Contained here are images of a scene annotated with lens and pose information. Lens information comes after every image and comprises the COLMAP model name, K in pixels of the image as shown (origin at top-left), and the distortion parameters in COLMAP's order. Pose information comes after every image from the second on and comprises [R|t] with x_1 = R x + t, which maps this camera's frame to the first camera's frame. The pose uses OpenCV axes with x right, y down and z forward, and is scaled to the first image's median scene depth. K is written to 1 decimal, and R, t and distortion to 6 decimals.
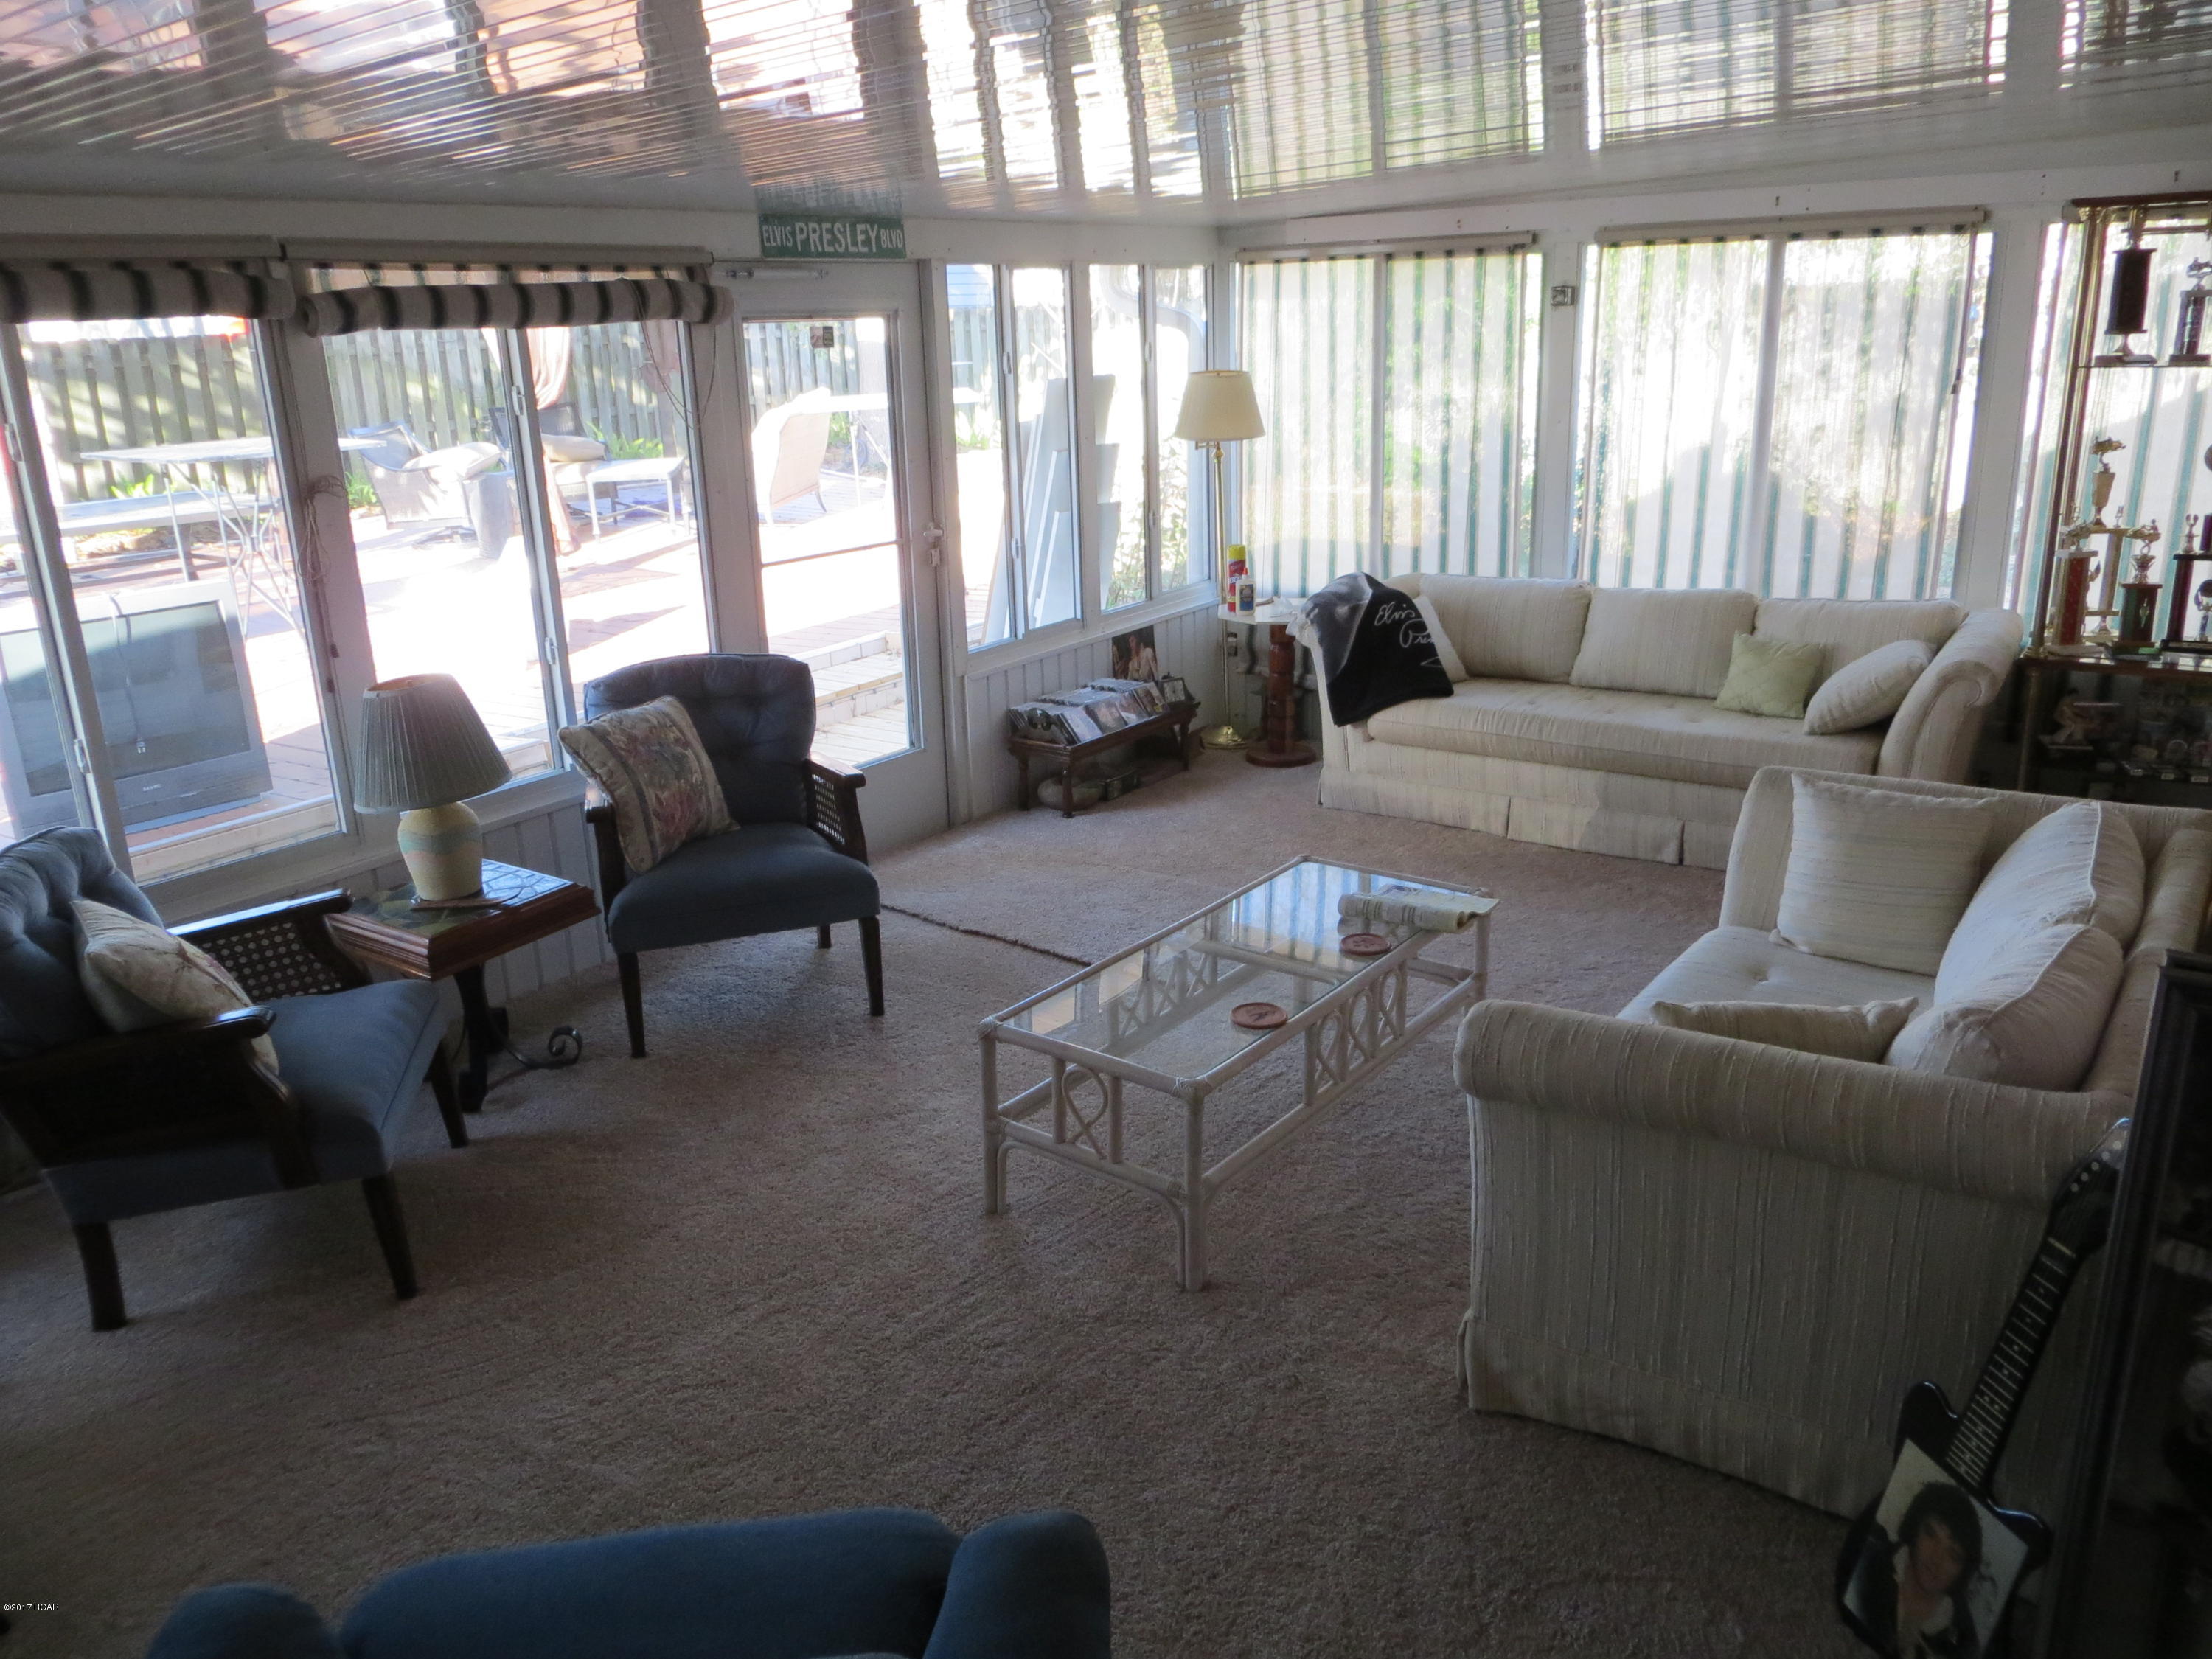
lens RADIAL K [[1664.1, 0, 1106.0], [0, 1664.1, 829.5], [0, 0, 1]] dist [-0.010429, -0.004414]
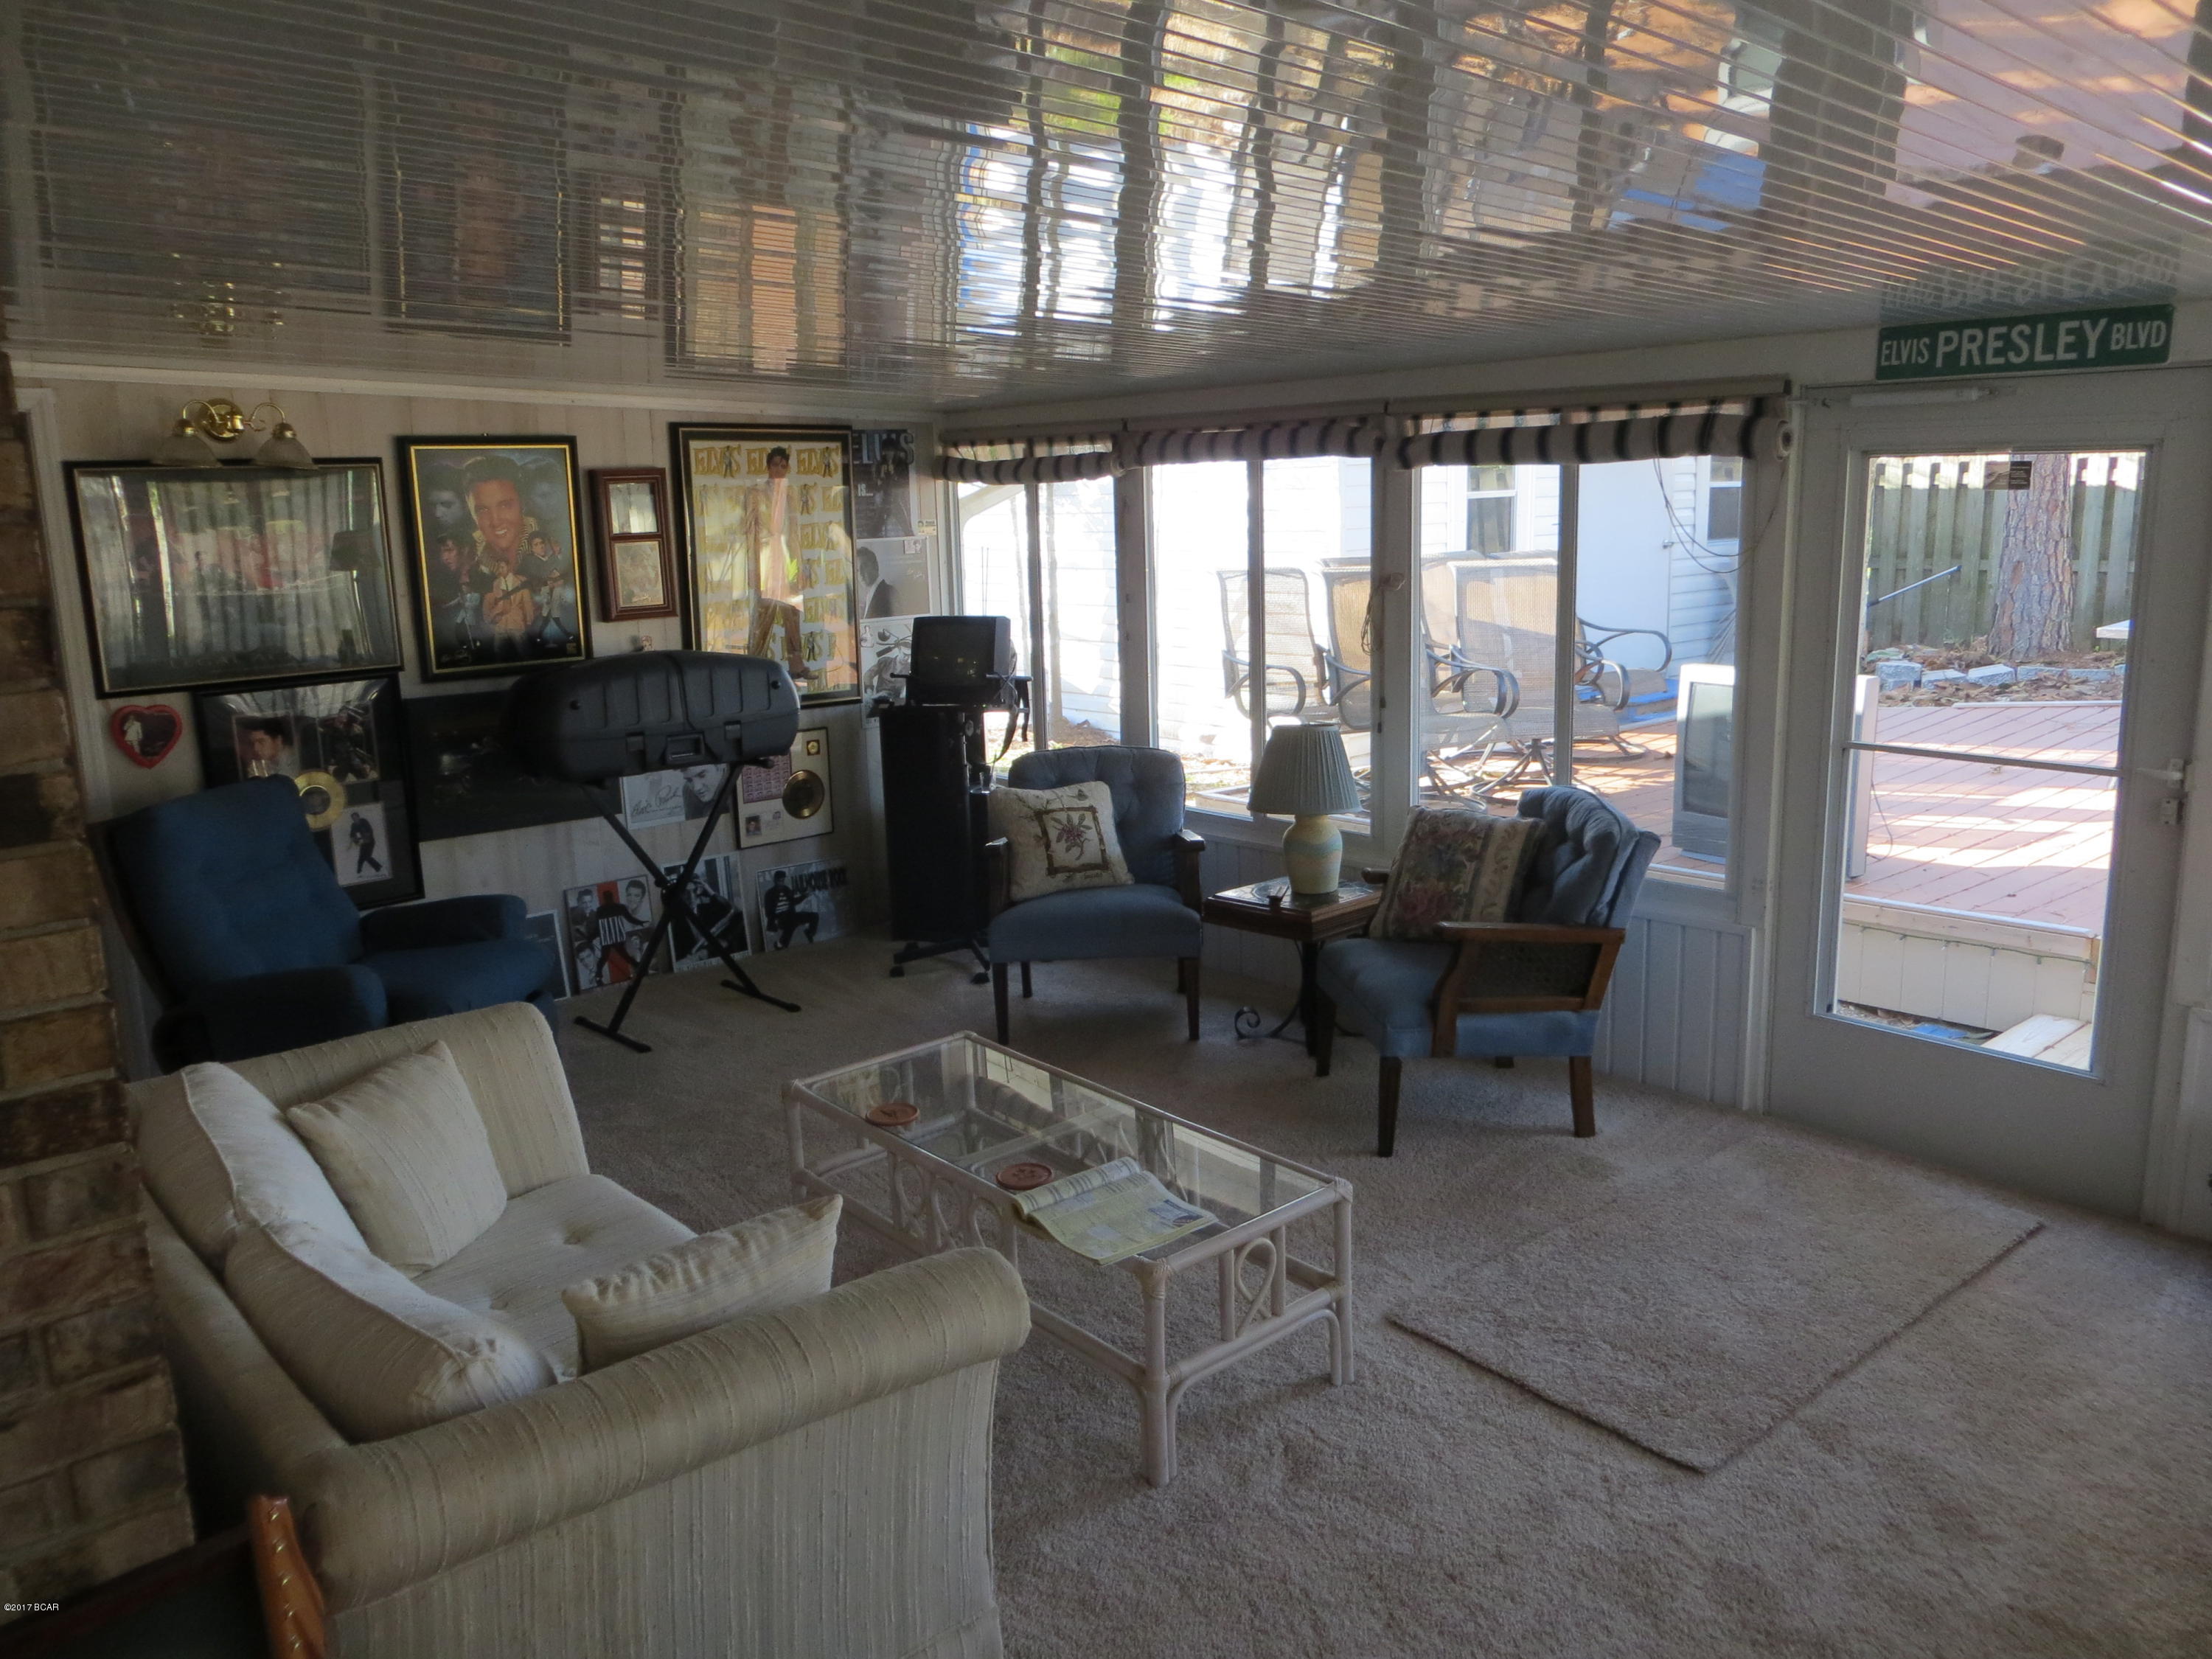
lens RADIAL K [[1664.1, 0, 1106.0], [0, 1664.1, 829.5], [0, 0, 1]] dist [-0.010429, -0.004414]
pose [[-0.198376, 0.242848, -0.949564, 0.778000], [-0.250438, 0.924099, 0.288655, -0.311062], [0.947591, 0.295069, -0.122501, 0.893766]]
